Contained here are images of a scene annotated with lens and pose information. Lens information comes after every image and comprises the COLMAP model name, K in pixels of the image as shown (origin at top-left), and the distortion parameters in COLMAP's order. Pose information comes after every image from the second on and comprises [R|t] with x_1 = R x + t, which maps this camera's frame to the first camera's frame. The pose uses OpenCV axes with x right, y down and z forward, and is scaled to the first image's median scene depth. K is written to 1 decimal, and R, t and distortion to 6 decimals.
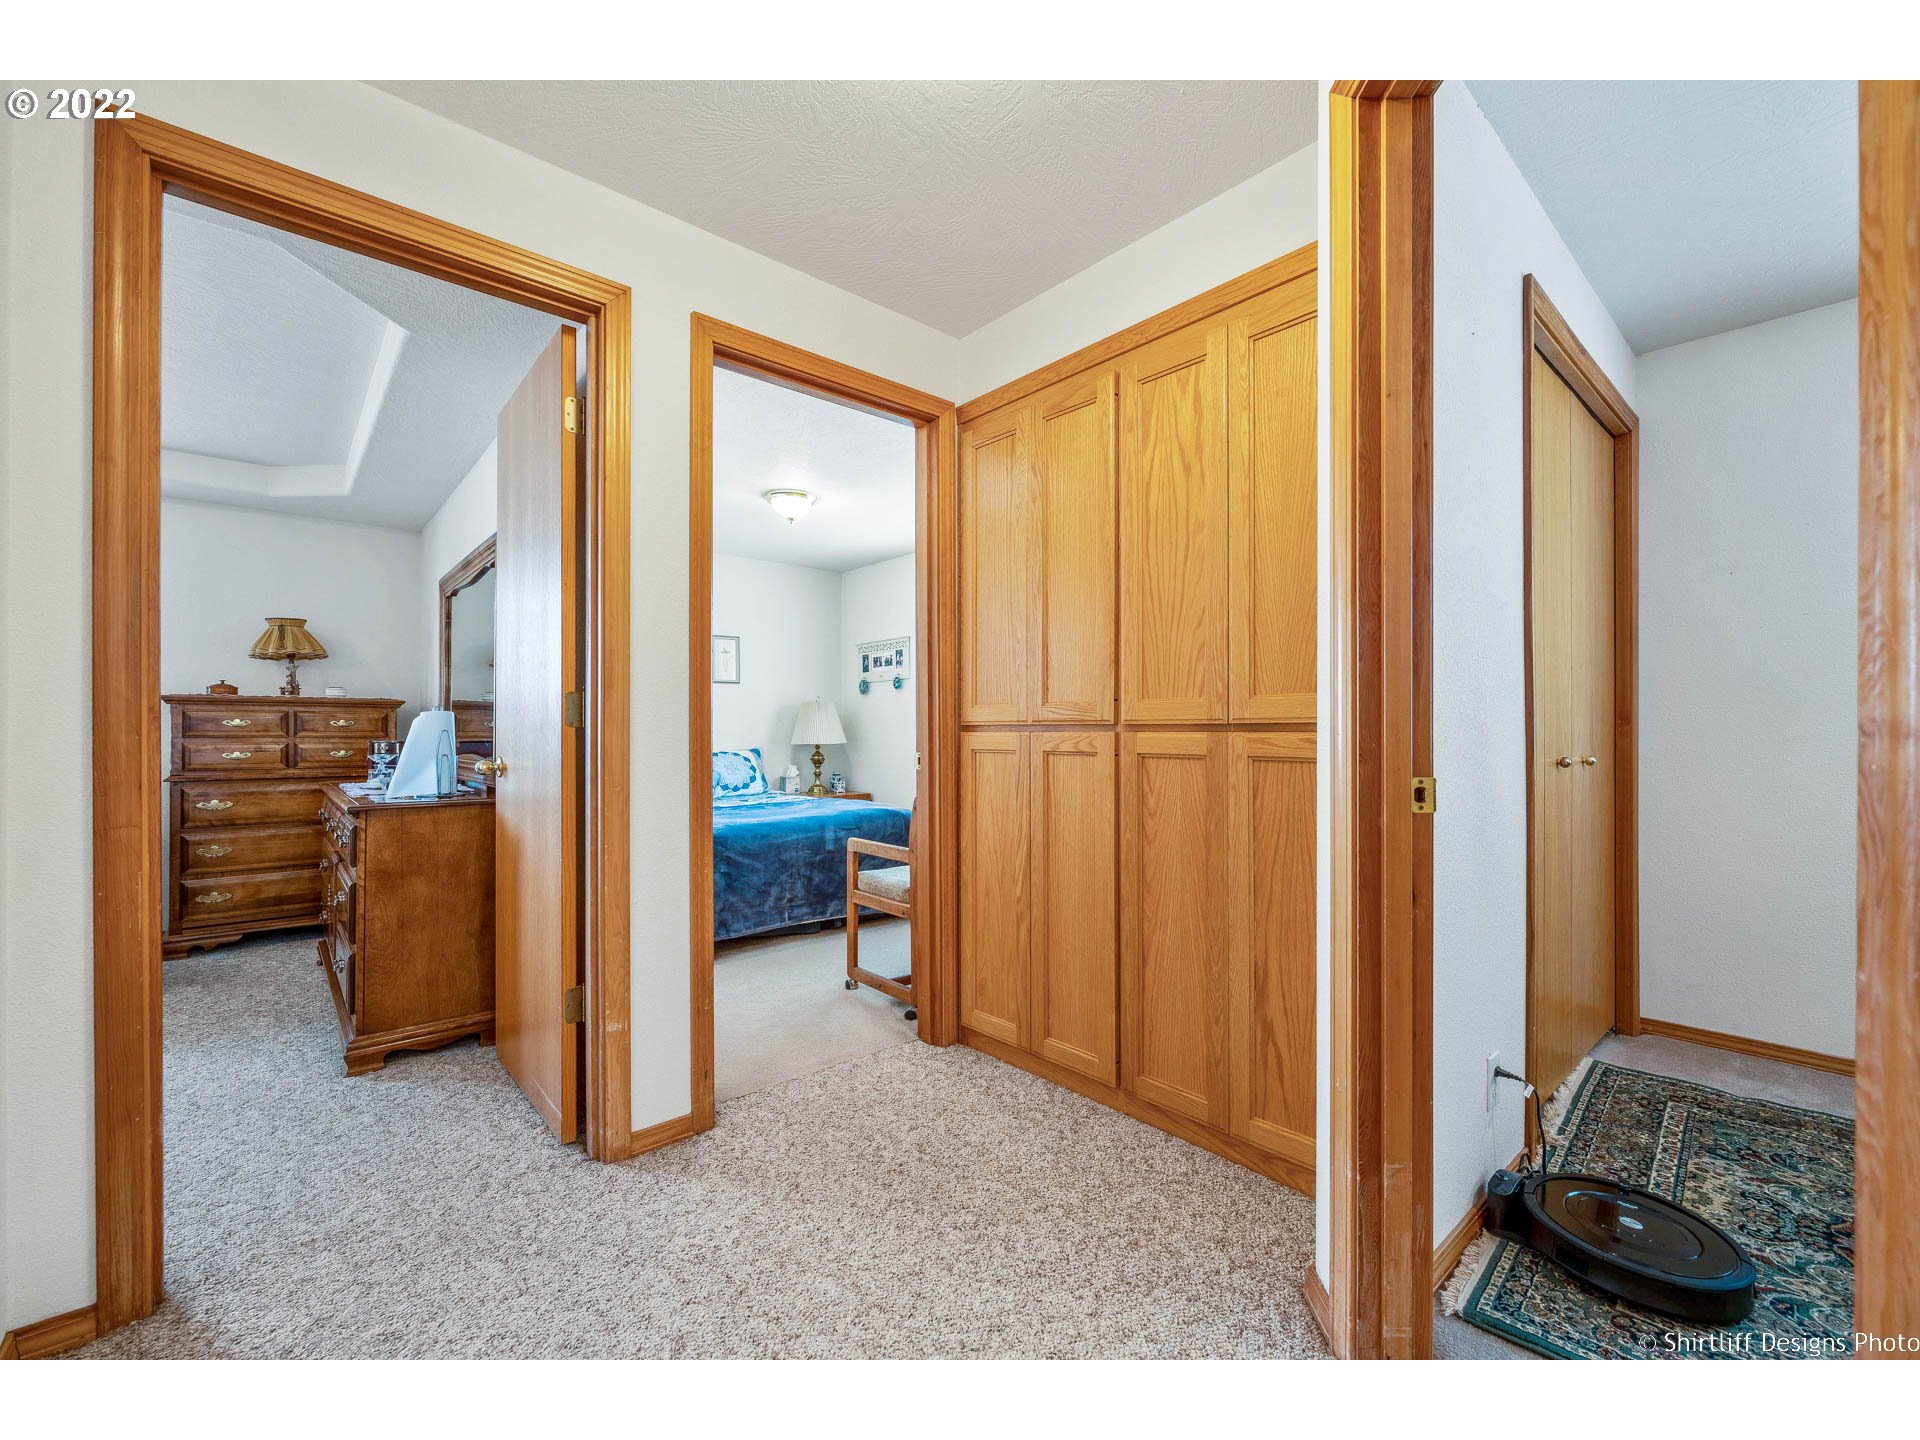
lens RADIAL K [[807.2, 0, 967.0], [0, 807.2, 733.5], [0, 0, 1]] dist [-0.001615, -0.000289]
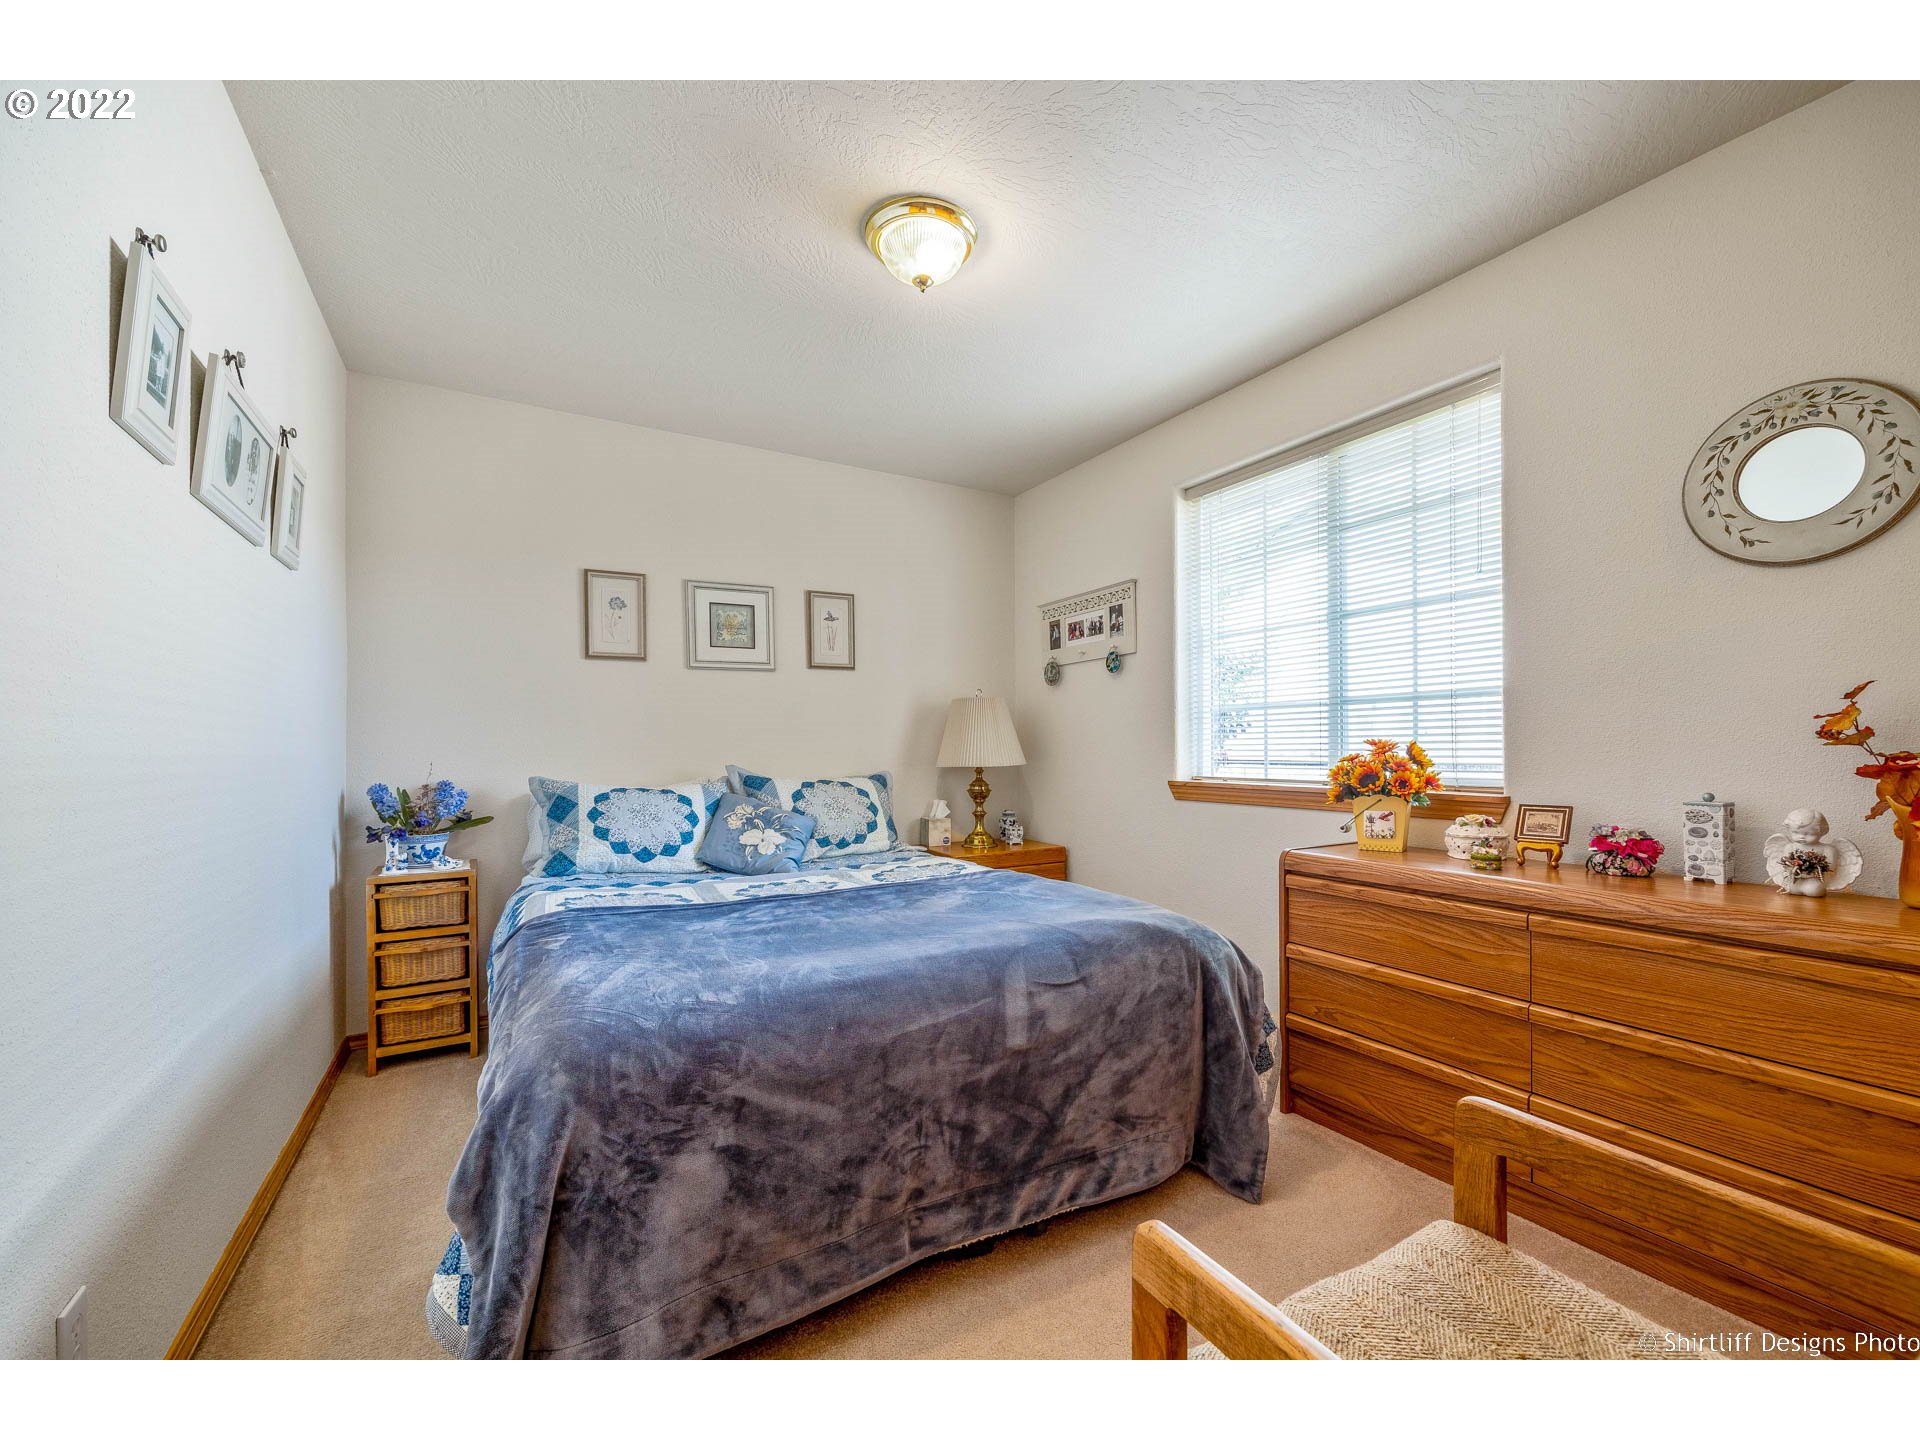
lens RADIAL K [[807.2, 0, 967.0], [0, 807.2, 733.5], [0, 0, 1]] dist [-0.001615, -0.000289]
pose [[0.981513, -0.007387, -0.191255, -0.082659], [0.003650, 0.999796, -0.019886, 0.000406], [0.191363, 0.018820, 0.981339, 0.427128]]
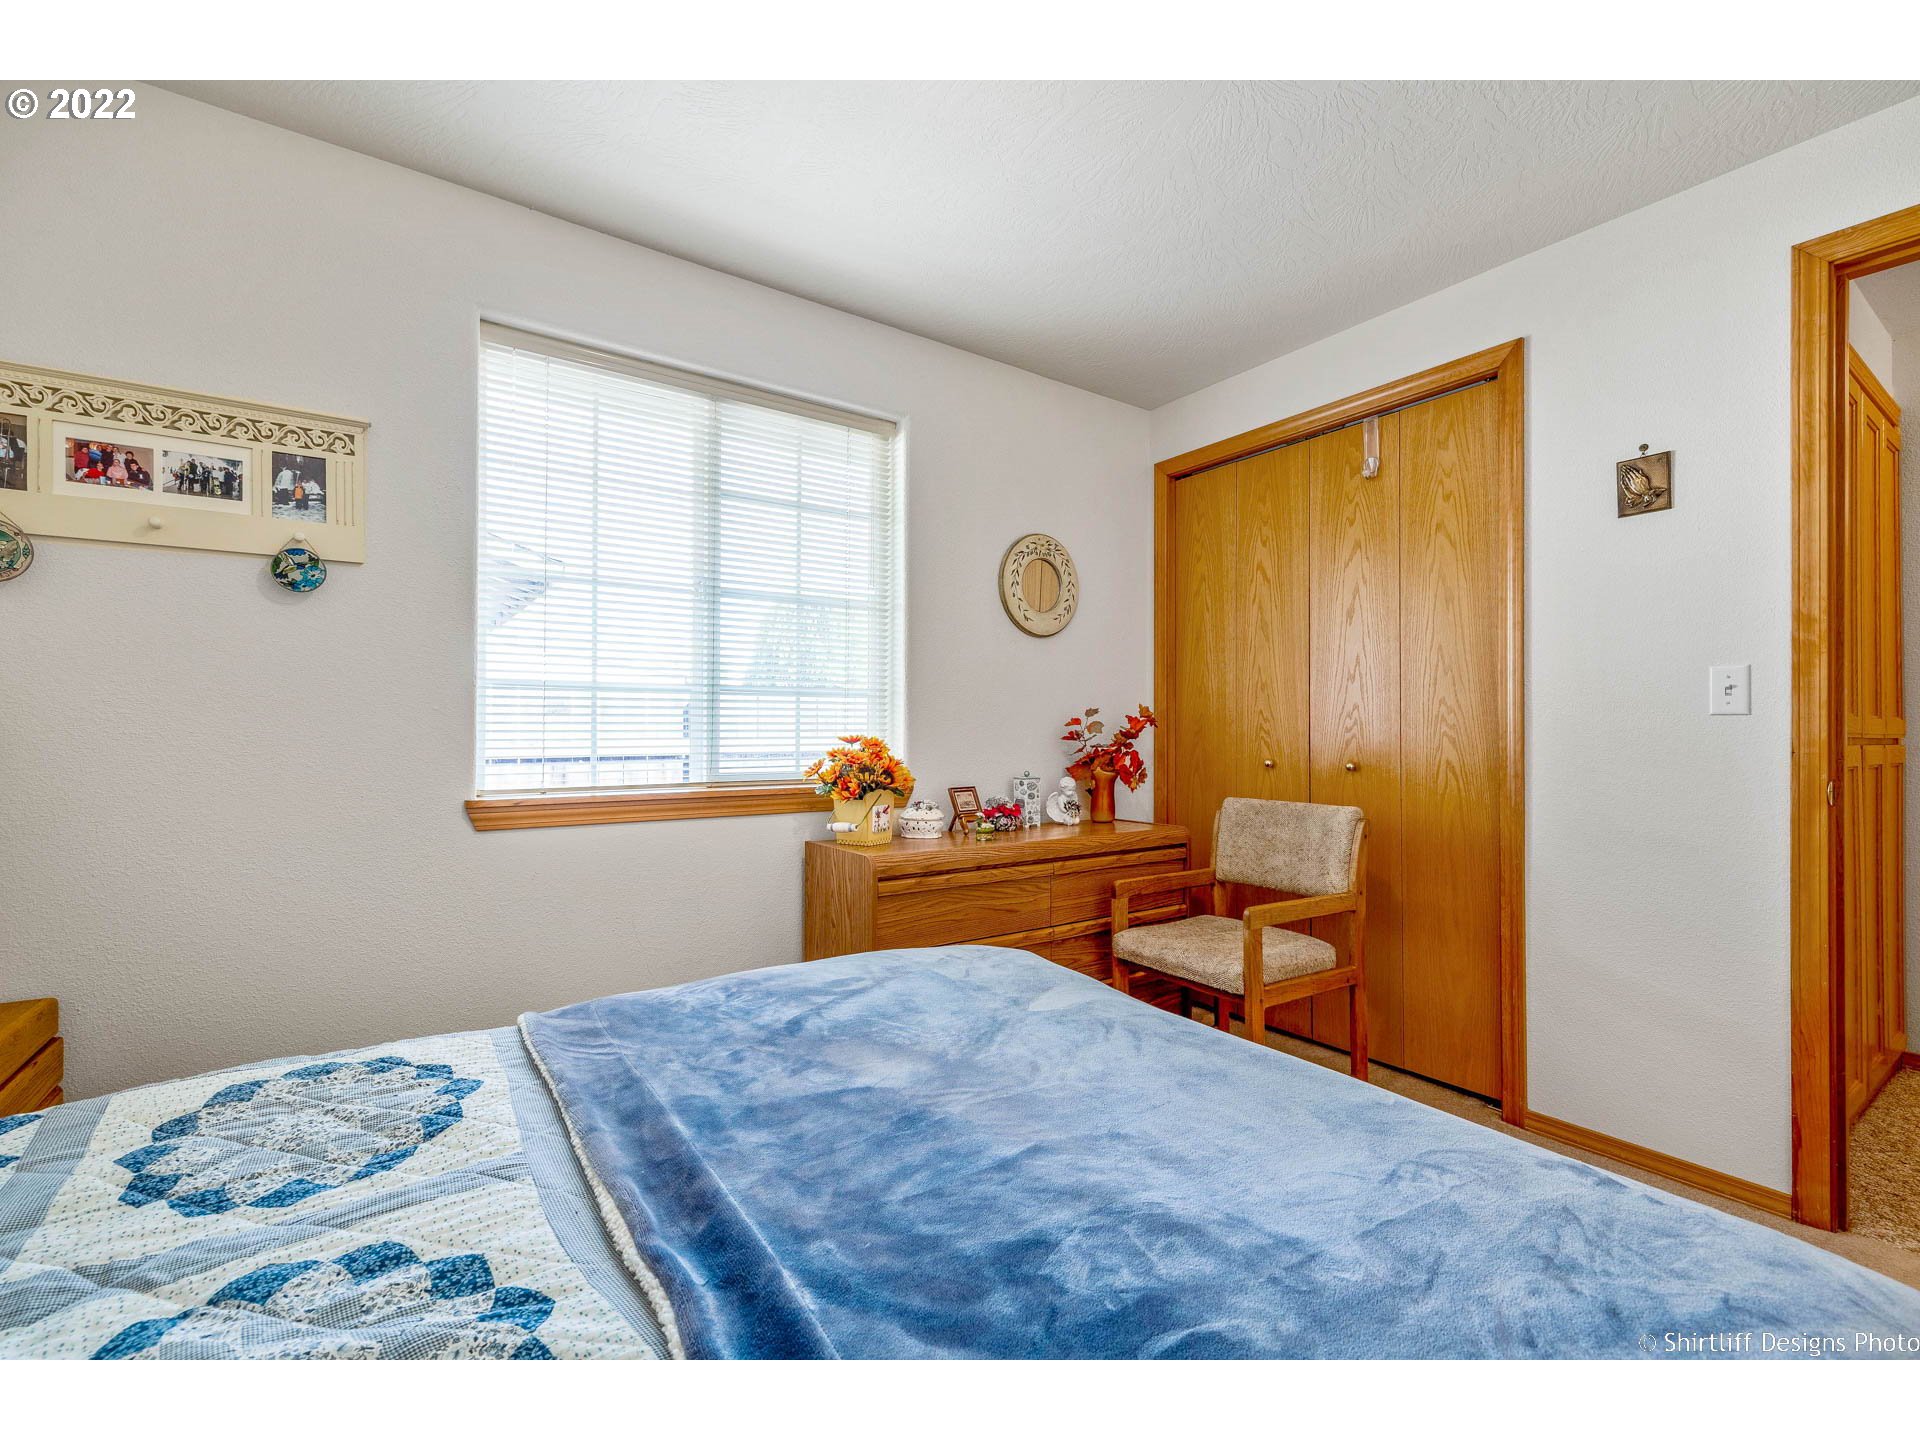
lens RADIAL K [[807.2, 0, 967.0], [0, 807.2, 733.5], [0, 0, 1]] dist [-0.001615, -0.000289]
pose [[0.115979, 0.008959, 0.993211, -0.358029], [0.006705, 0.999929, -0.009802, -0.000219], [-0.993229, 0.007797, 0.115910, 0.768100]]
